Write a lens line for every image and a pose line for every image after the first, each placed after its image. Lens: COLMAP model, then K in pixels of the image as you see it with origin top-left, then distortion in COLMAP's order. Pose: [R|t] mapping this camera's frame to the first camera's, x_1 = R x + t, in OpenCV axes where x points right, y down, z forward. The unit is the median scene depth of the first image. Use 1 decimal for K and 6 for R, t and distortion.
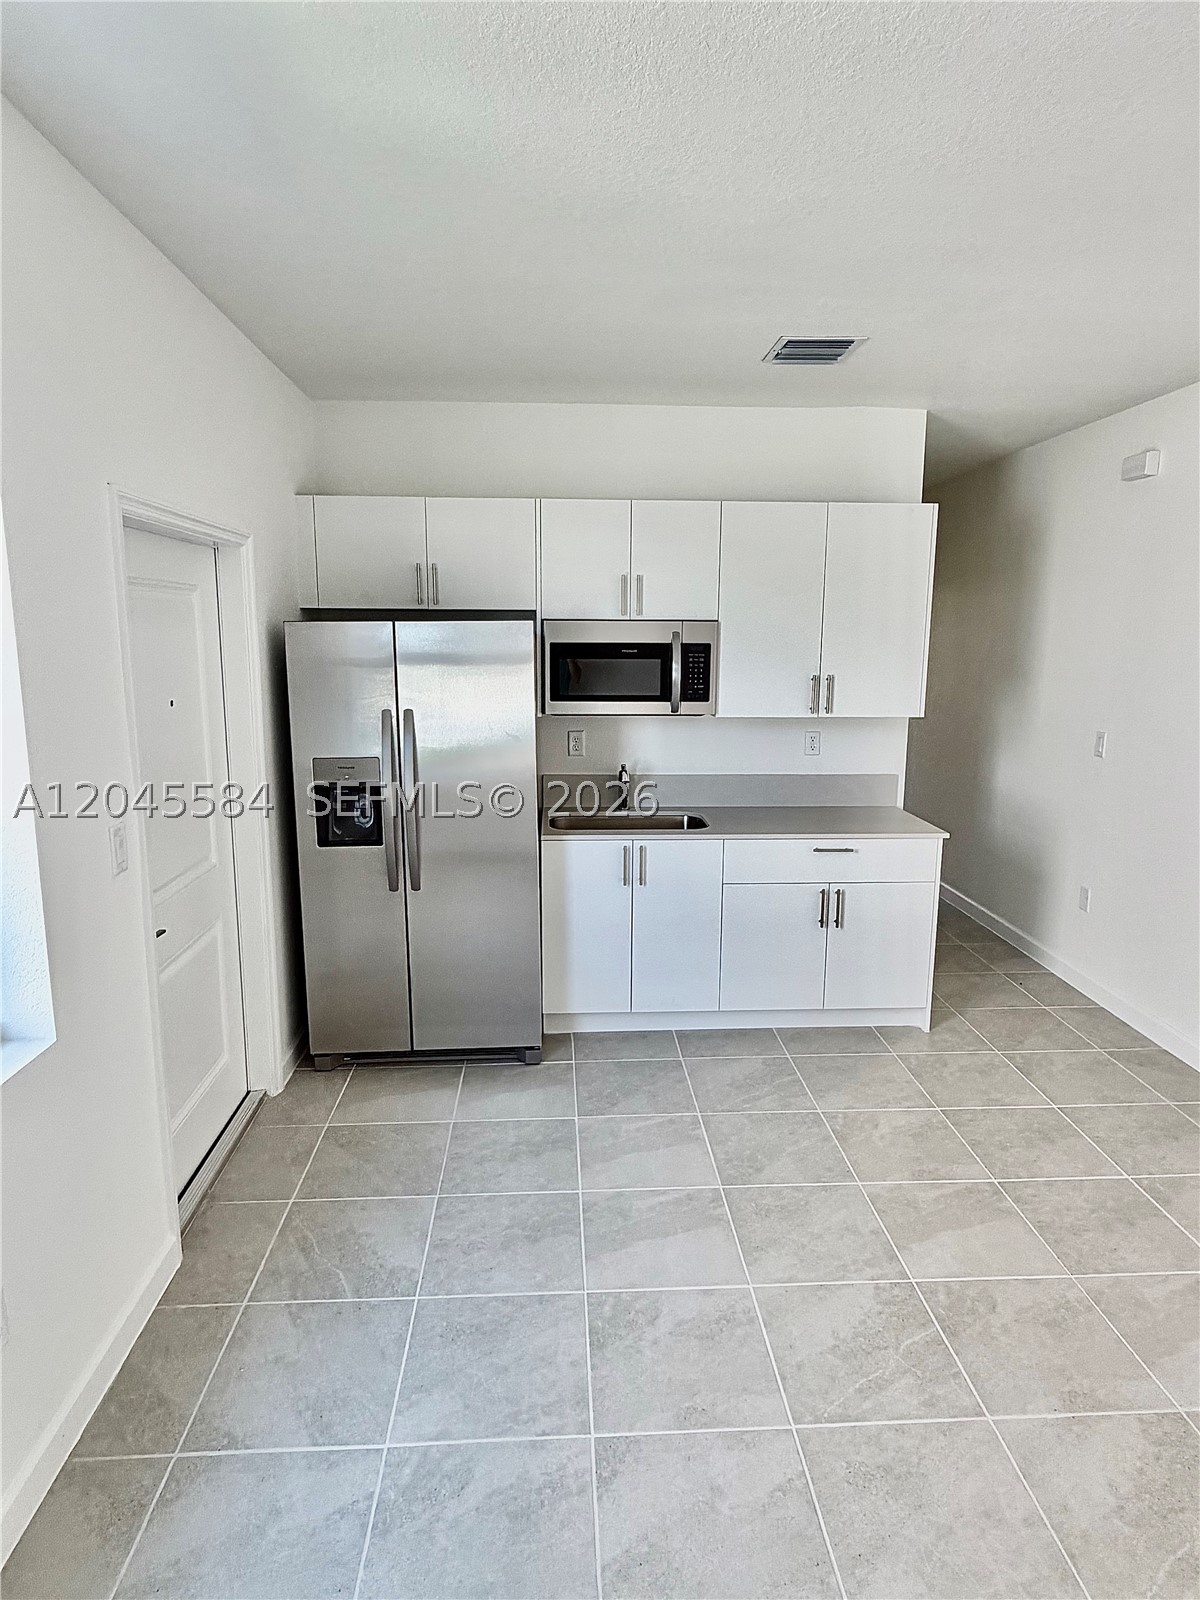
lens RADIAL K [[923.0, 0, 603.0], [0, 923.0, 797.3], [0, 0, 1]] dist [-0.001500, 0.002042]
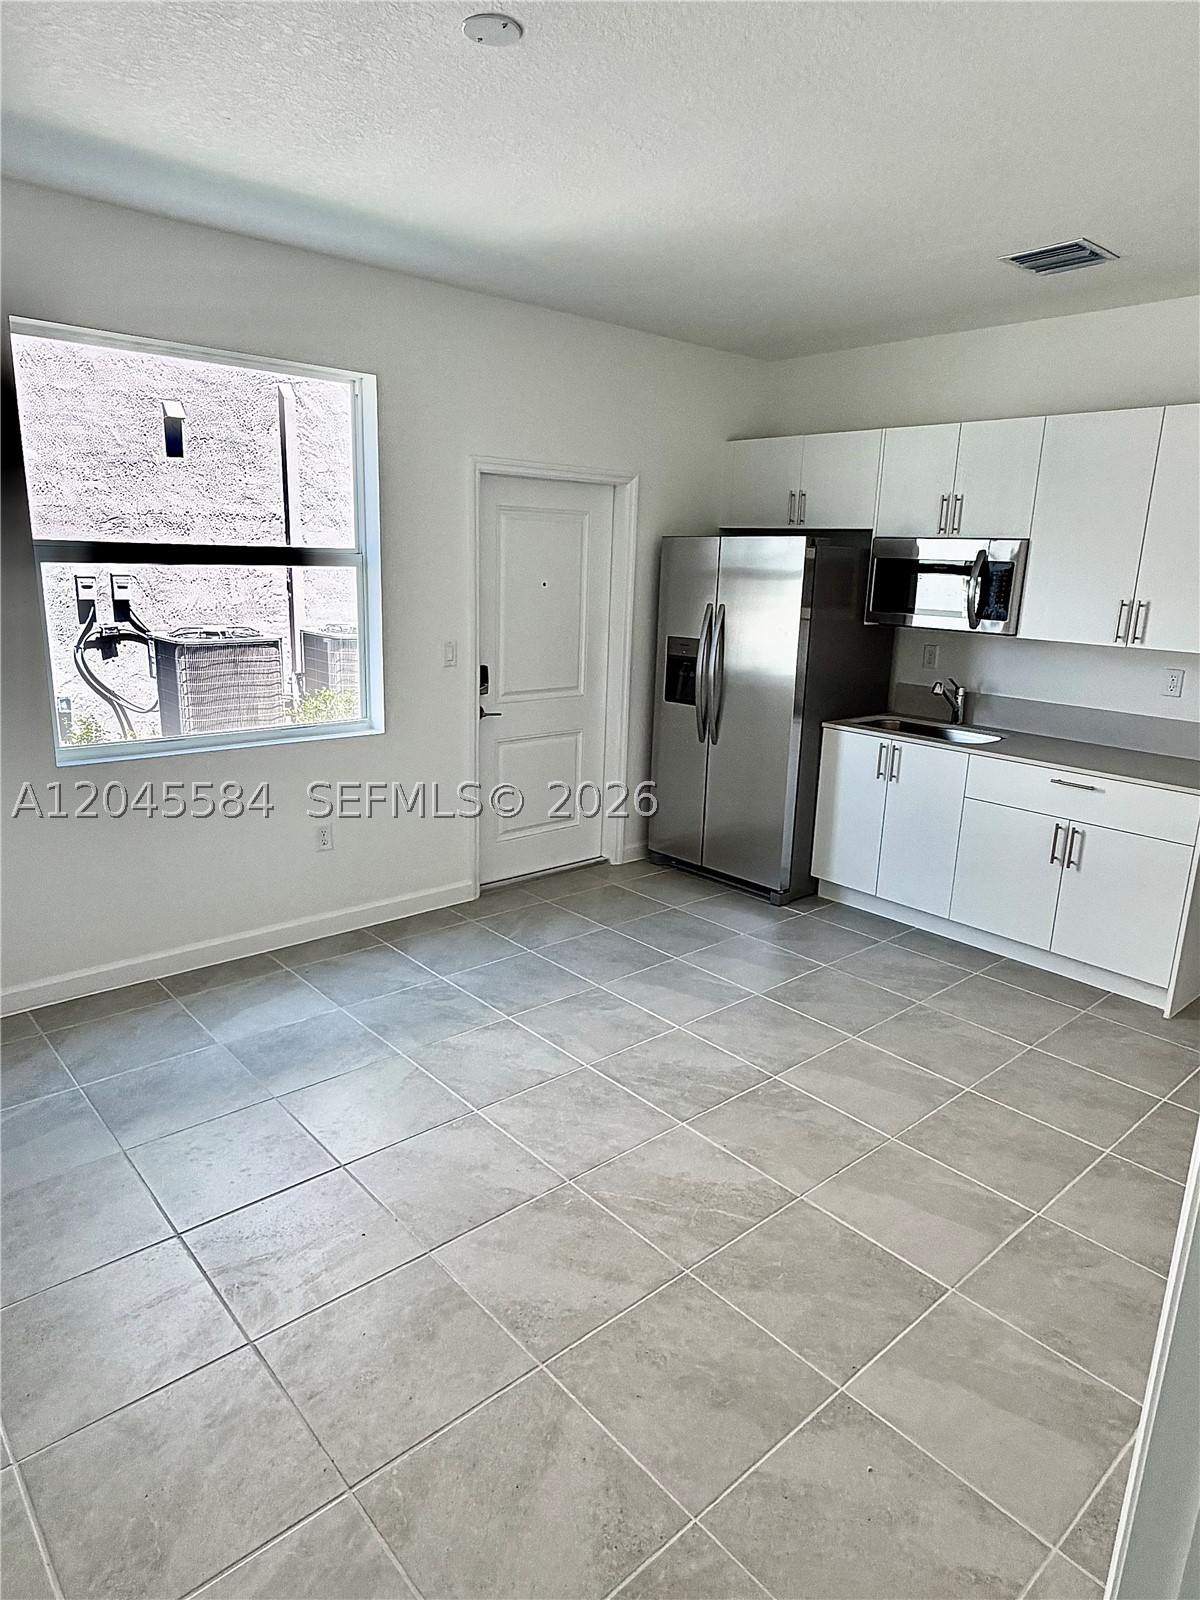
lens RADIAL K [[990.3, 0, 603.5], [0, 990.3, 799.7], [0, 0, 1]] dist [0.005398, -0.001609]
pose [[0.619622, 0.203161, -0.758152, 0.754066], [-0.164121, 0.978104, 0.127968, 0.022224], [0.767550, 0.045137, 0.639398, -0.021244]]
